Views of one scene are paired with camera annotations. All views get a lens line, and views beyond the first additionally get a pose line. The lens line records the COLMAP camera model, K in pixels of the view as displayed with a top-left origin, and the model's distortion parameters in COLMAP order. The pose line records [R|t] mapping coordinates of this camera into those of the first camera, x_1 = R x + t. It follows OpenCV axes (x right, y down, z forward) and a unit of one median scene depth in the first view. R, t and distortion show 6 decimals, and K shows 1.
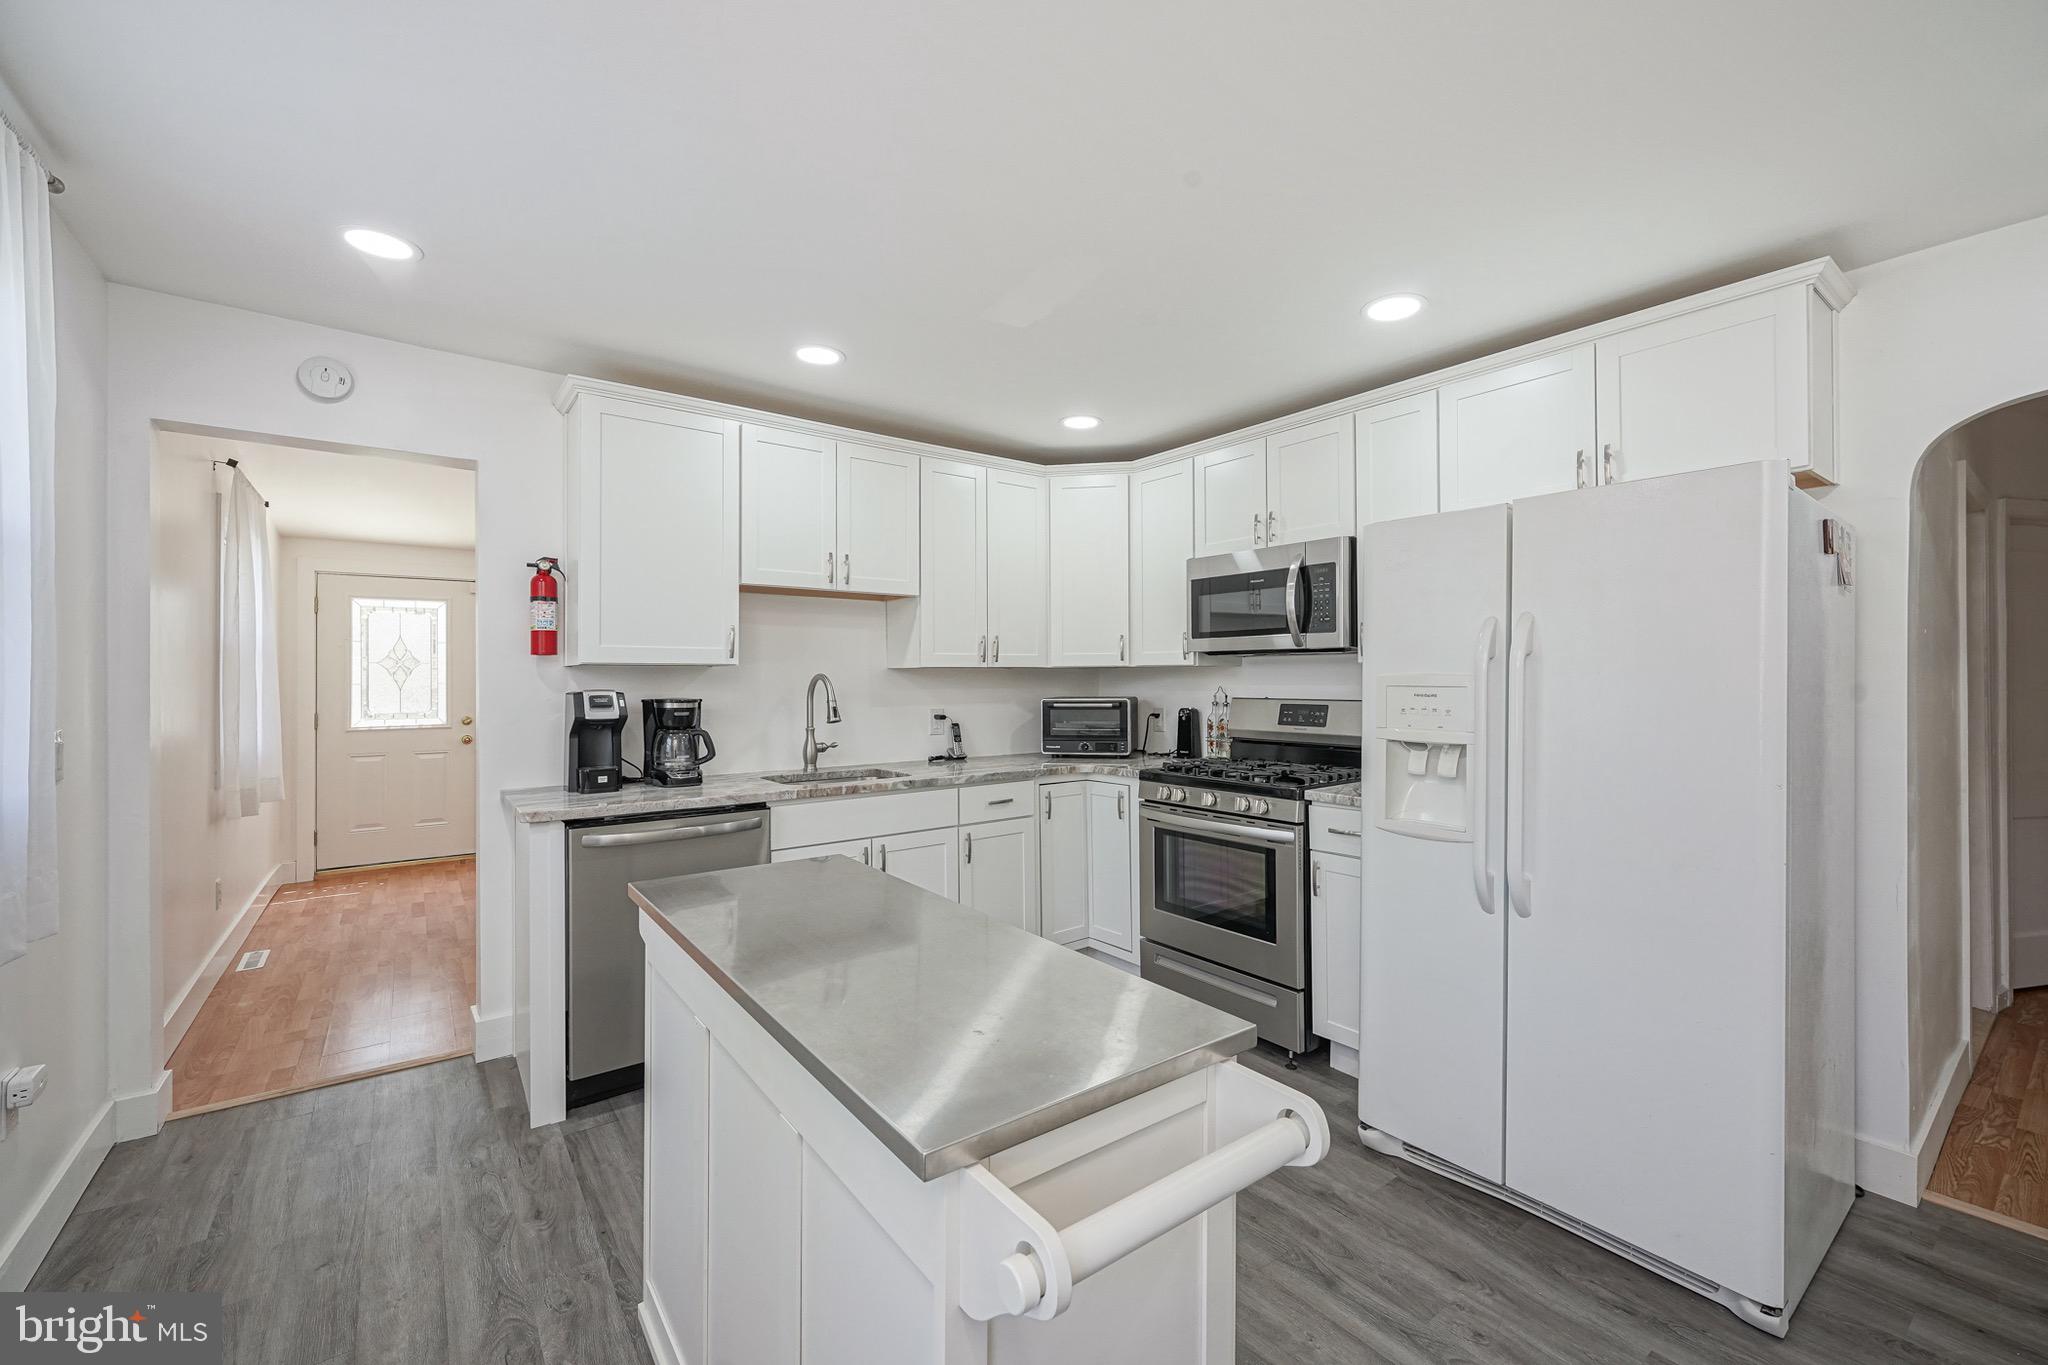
lens RADIAL K [[826.8, 0, 1035.8], [0, 826.8, 676.0], [0, 0, 1]] dist [0.000697, 0.000233]
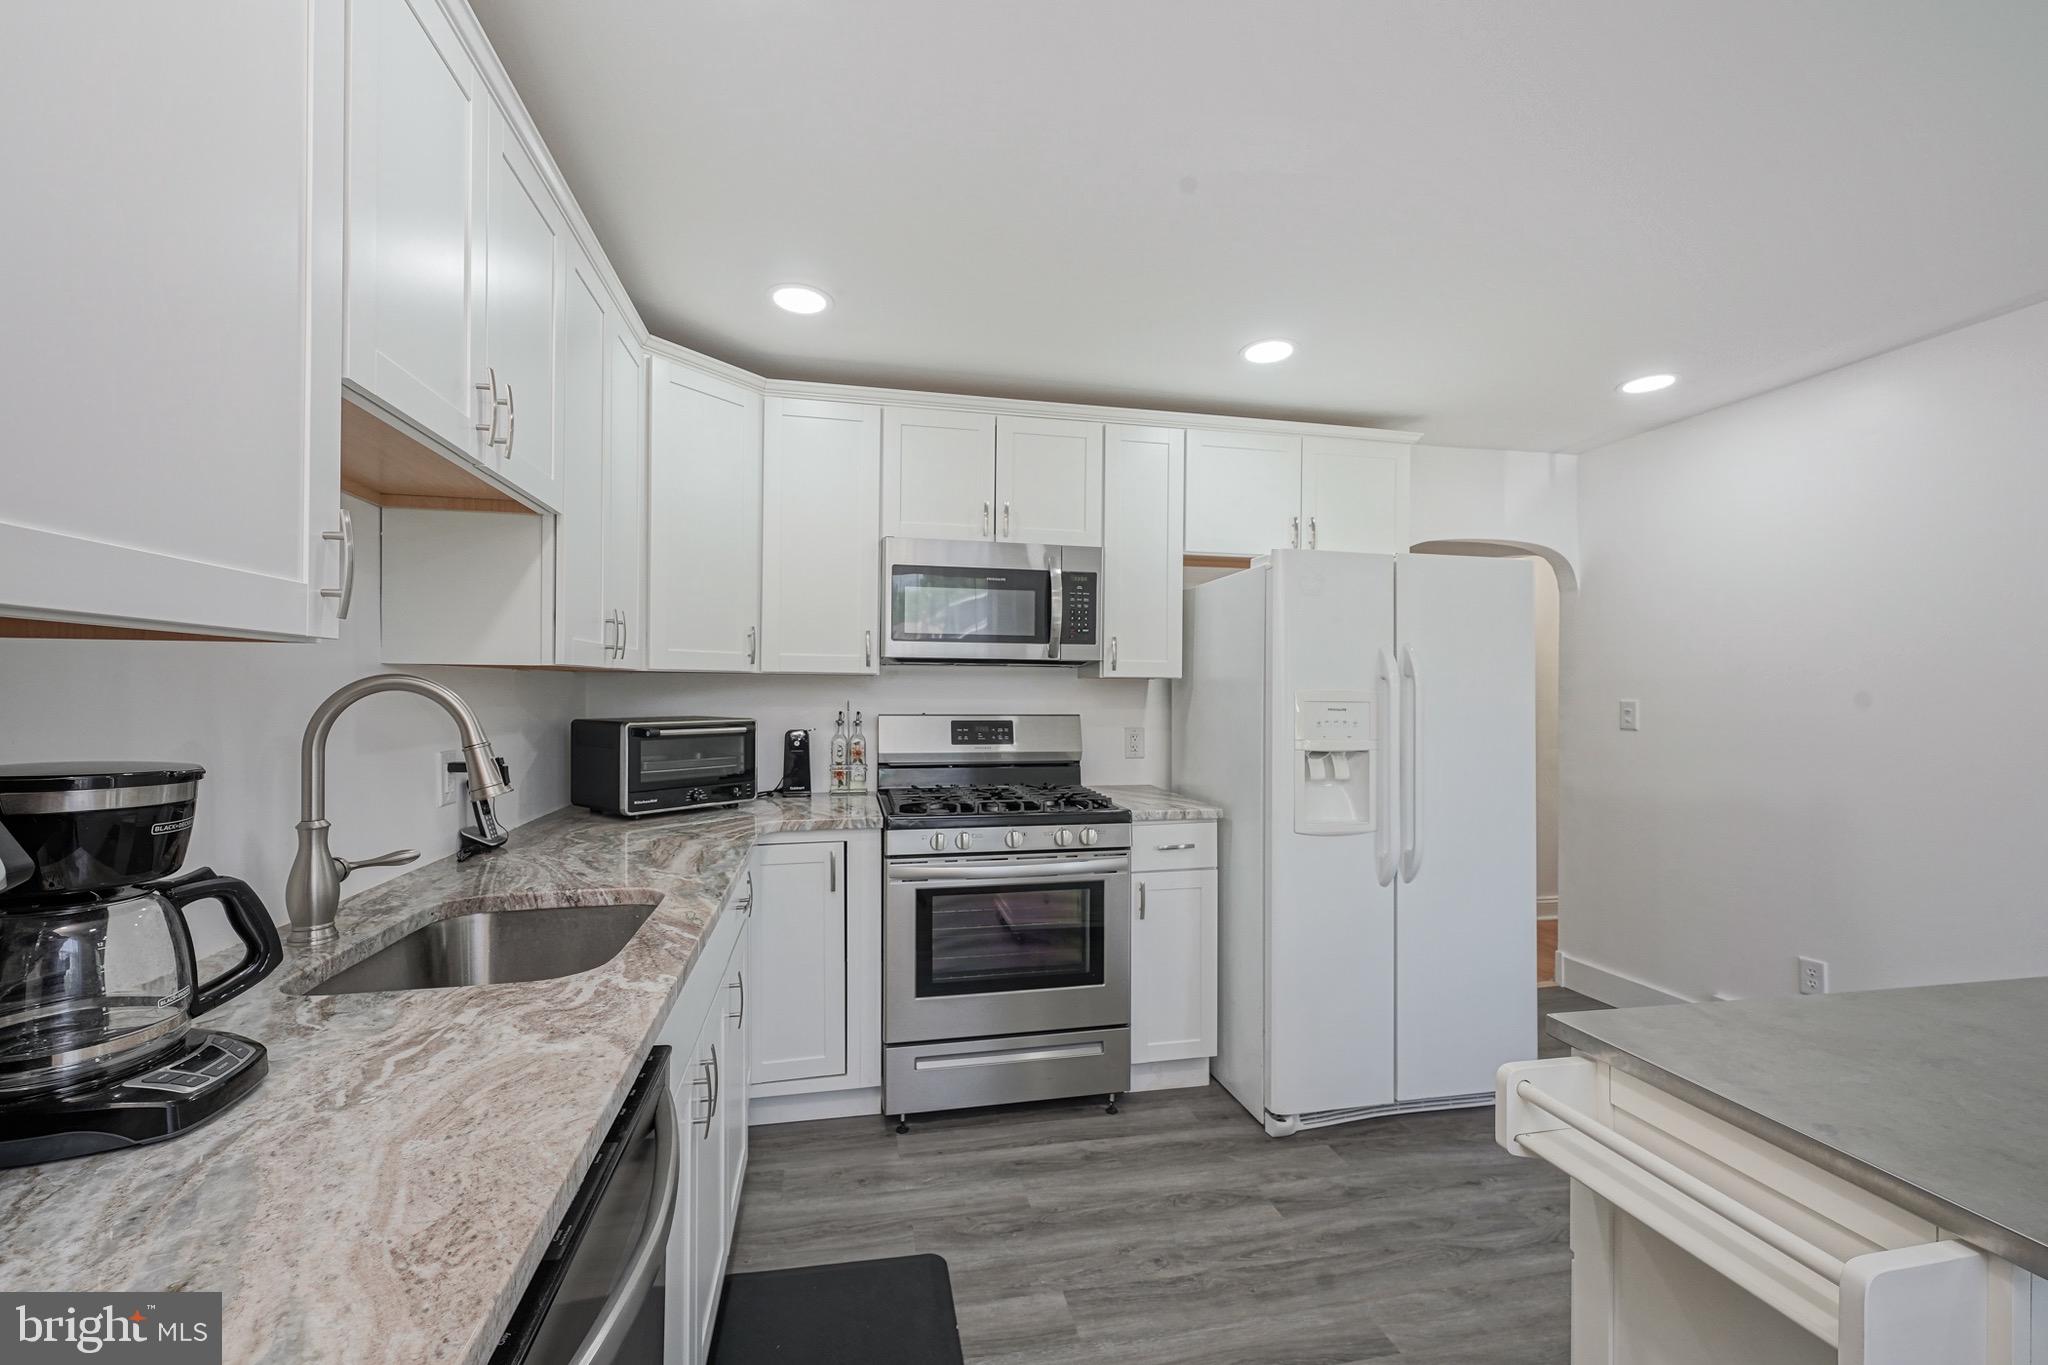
lens RADIAL K [[826.8, 0, 1005.6], [0, 826.8, 685.1], [0, 0, 1]] dist [0.000697, 0.000233]
pose [[0.441500, 0.009014, 0.897216, -0.541375], [-0.010797, 0.999931, -0.004733, -0.000045], [-0.897197, -0.007598, 0.441566, 0.651172]]
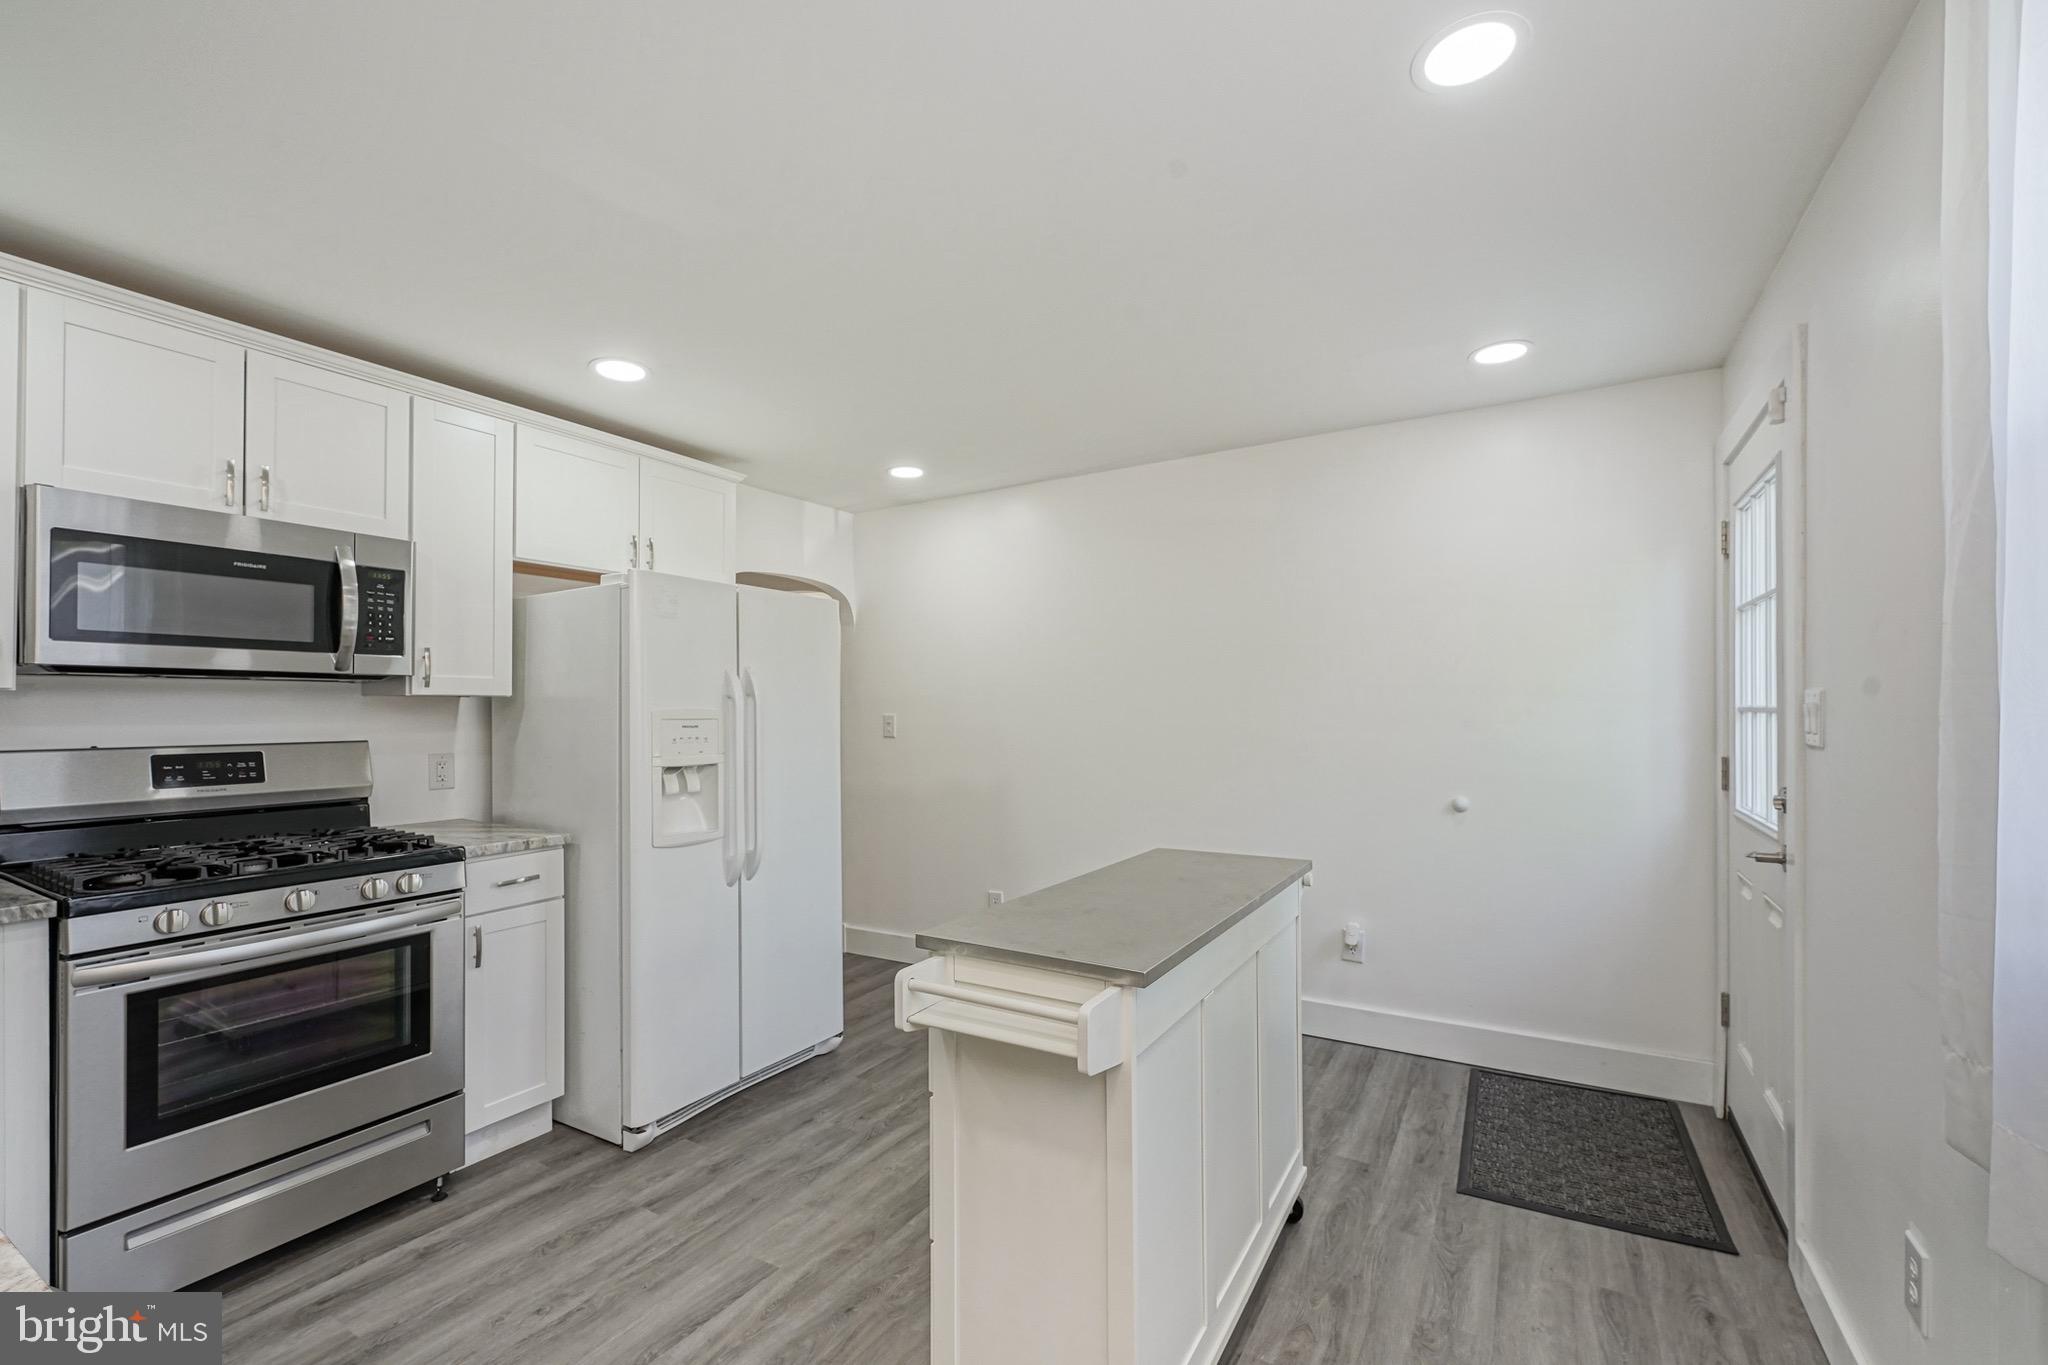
lens RADIAL K [[826.8, 0, 1021.7], [0, 826.8, 705.5], [0, 0, 1]] dist [0.000697, 0.000233]
pose [[-0.355656, 0.007204, 0.934589, -0.597821], [0.000962, 0.999973, -0.007342, 0.001737], [-0.934616, -0.001713, -0.355654, 0.702574]]
